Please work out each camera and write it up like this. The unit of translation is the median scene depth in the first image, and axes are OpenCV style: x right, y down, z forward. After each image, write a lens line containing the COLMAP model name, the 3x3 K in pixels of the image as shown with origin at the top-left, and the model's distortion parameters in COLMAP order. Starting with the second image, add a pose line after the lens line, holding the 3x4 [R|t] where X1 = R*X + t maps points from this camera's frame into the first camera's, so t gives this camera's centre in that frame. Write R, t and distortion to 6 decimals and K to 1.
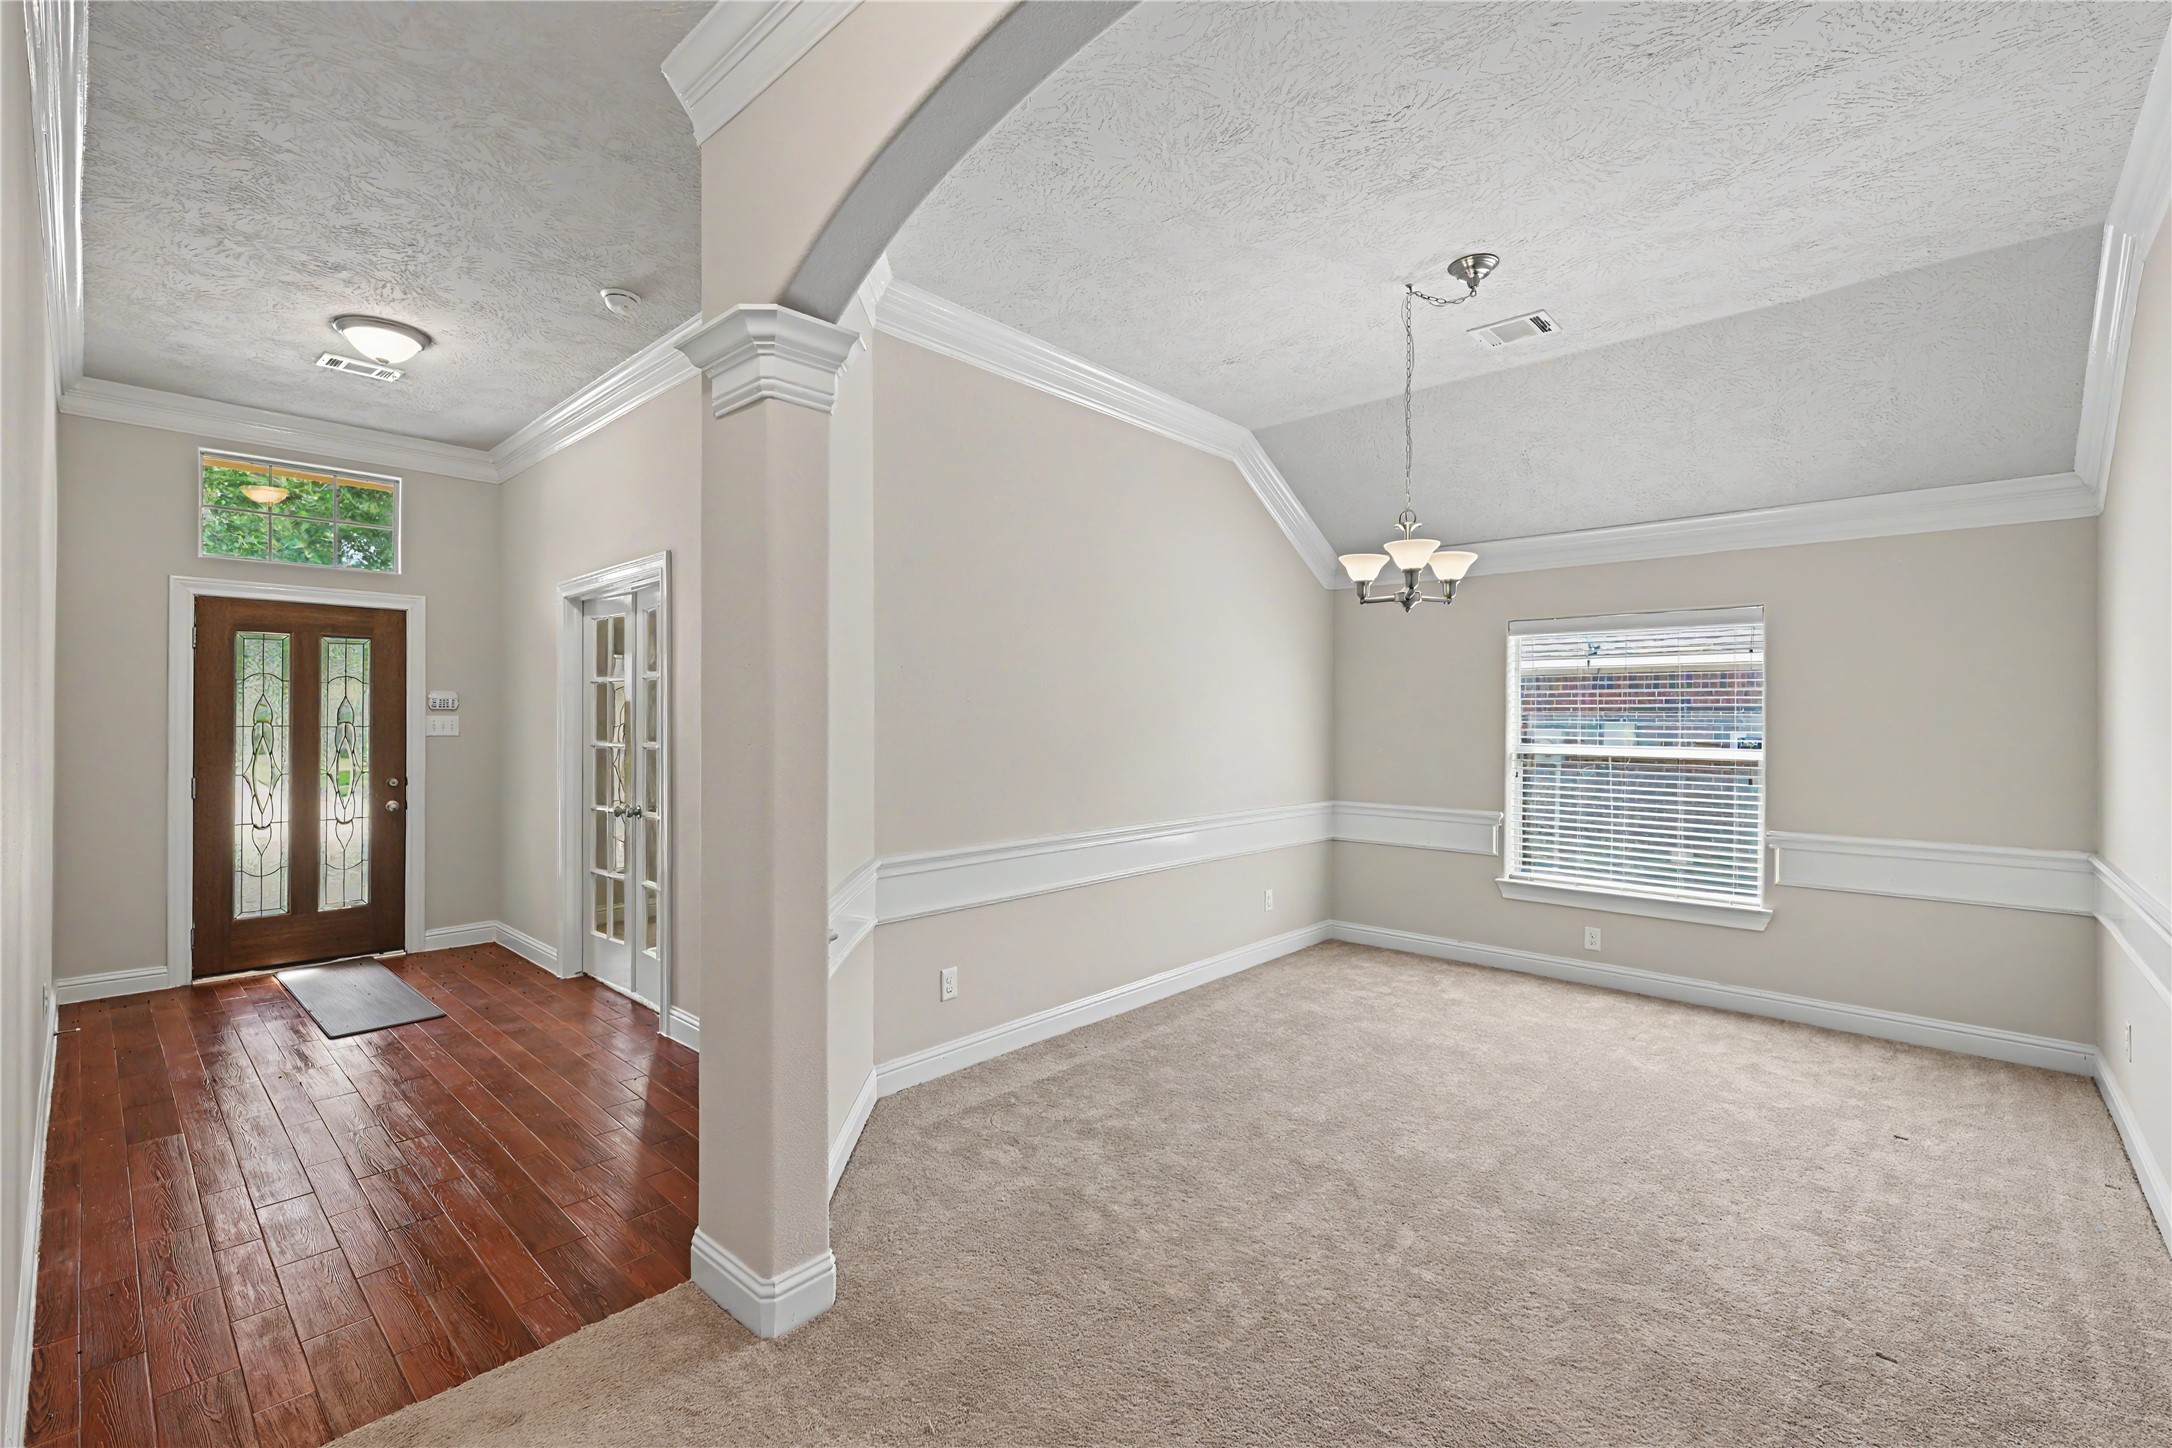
lens RADIAL K [[929.6, 0, 1080.3], [0, 929.6, 722.5], [0, 0, 1]] dist [-0.000674, 0.000106]
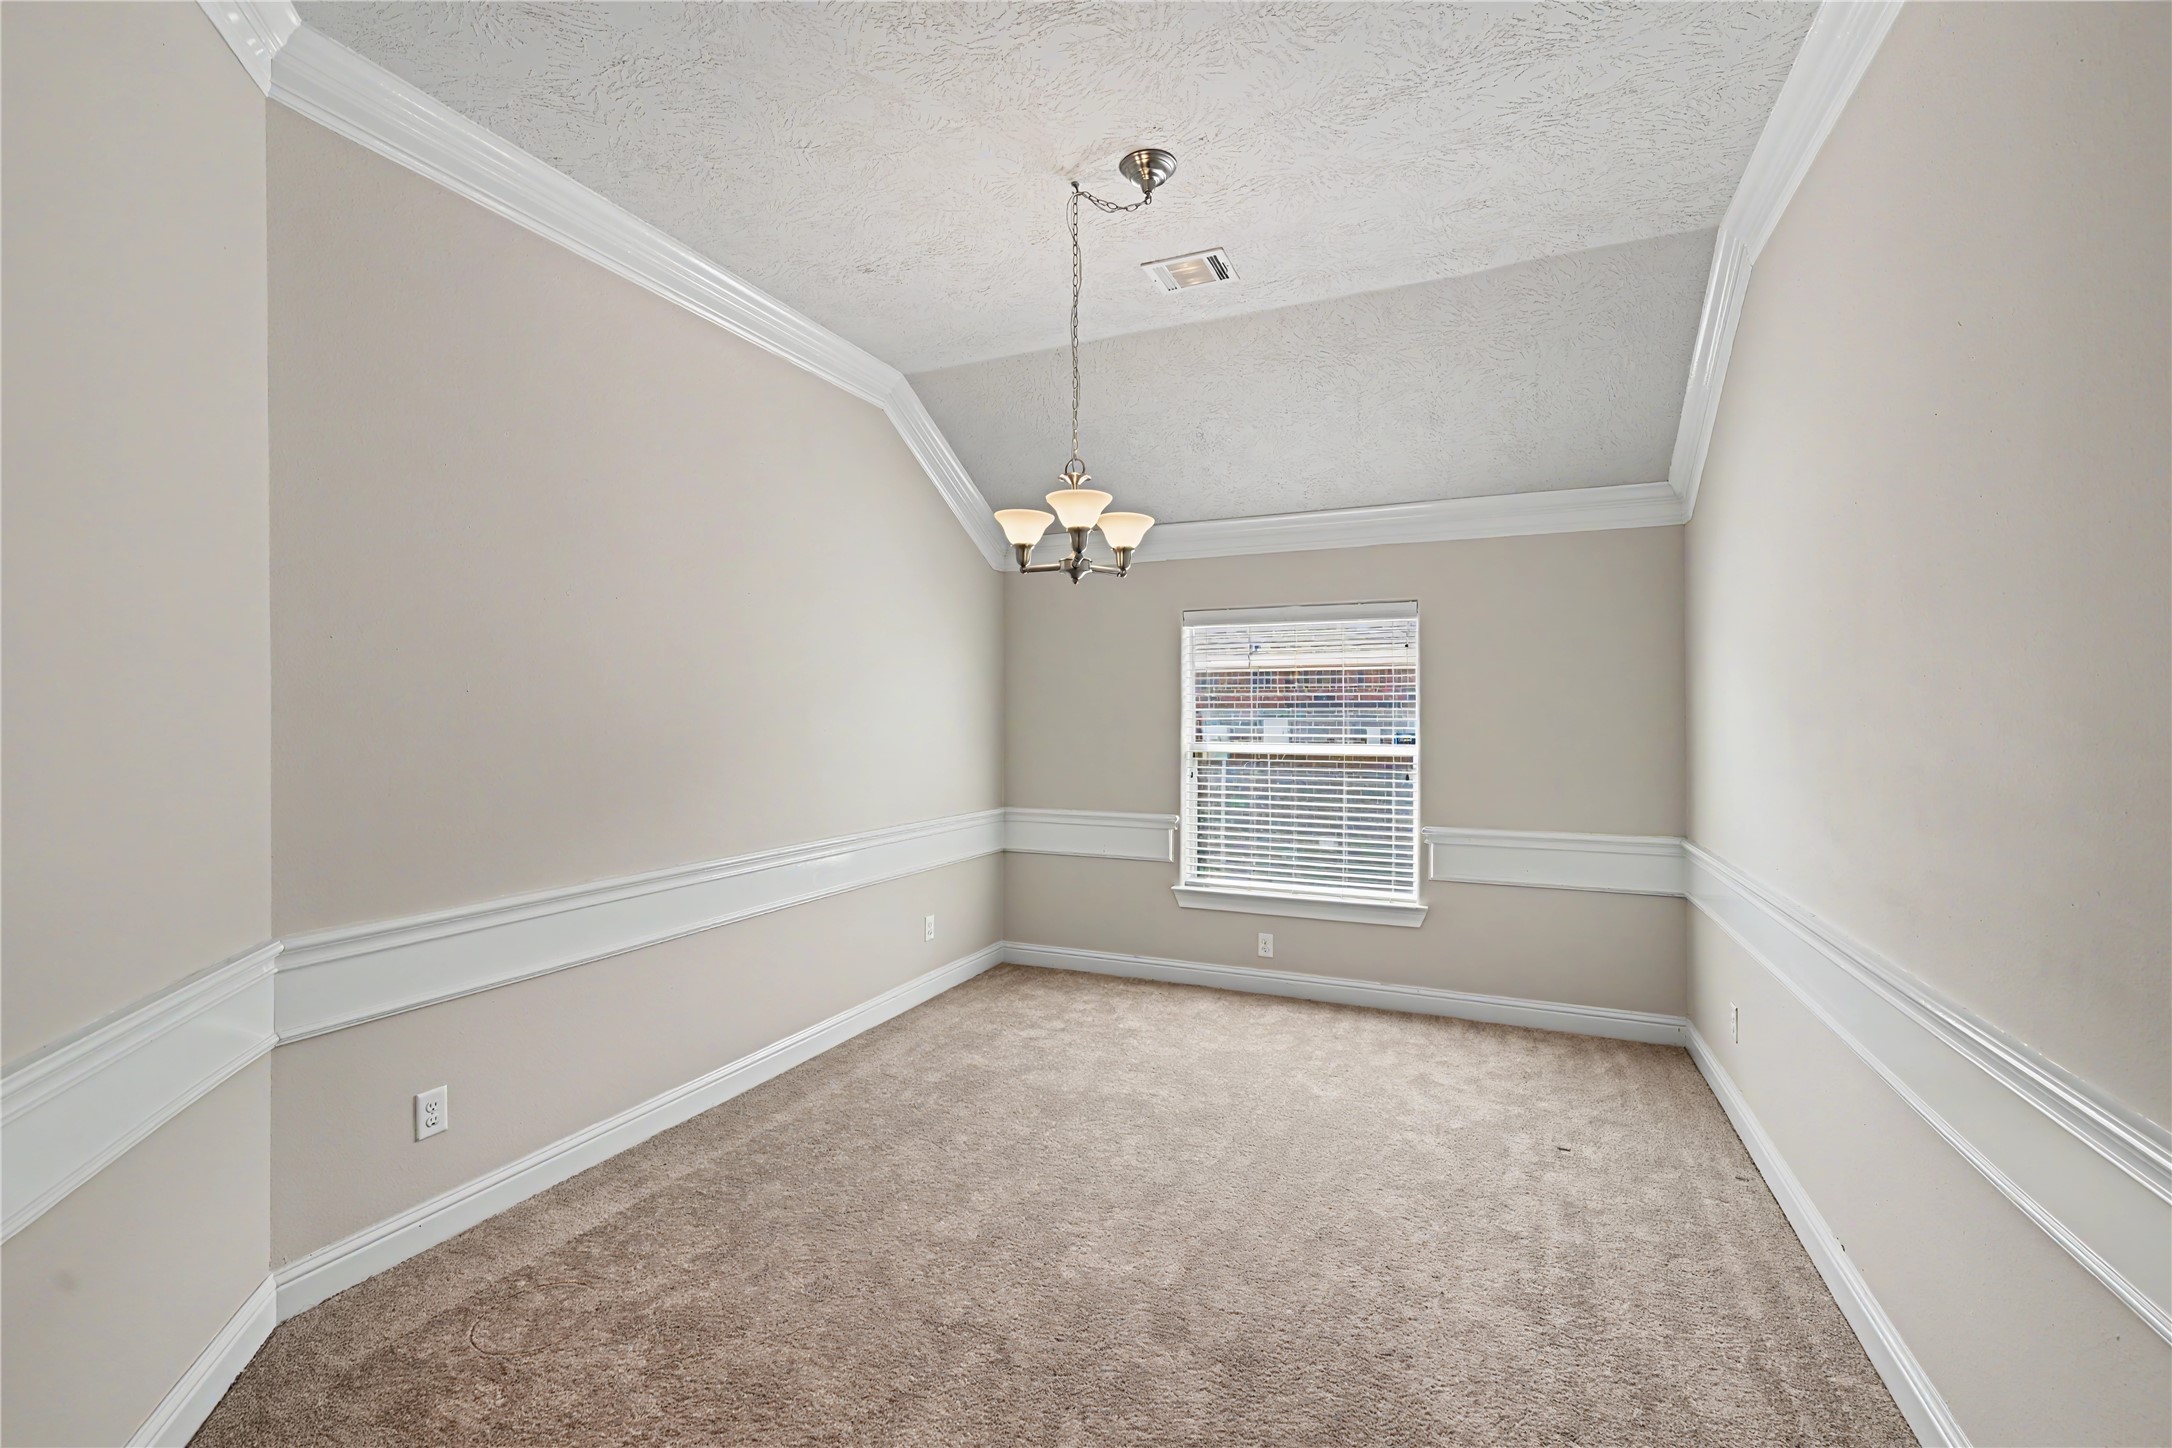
lens RADIAL K [[929.6, 0, 1080.3], [0, 929.6, 722.5], [0, 0, 1]] dist [-0.000674, 0.000106]
pose [[0.946329, -0.005810, 0.323151, 0.087766], [0.005266, 0.999983, 0.002557, 0.000517], [-0.323161, -0.000718, 0.946344, 0.216743]]
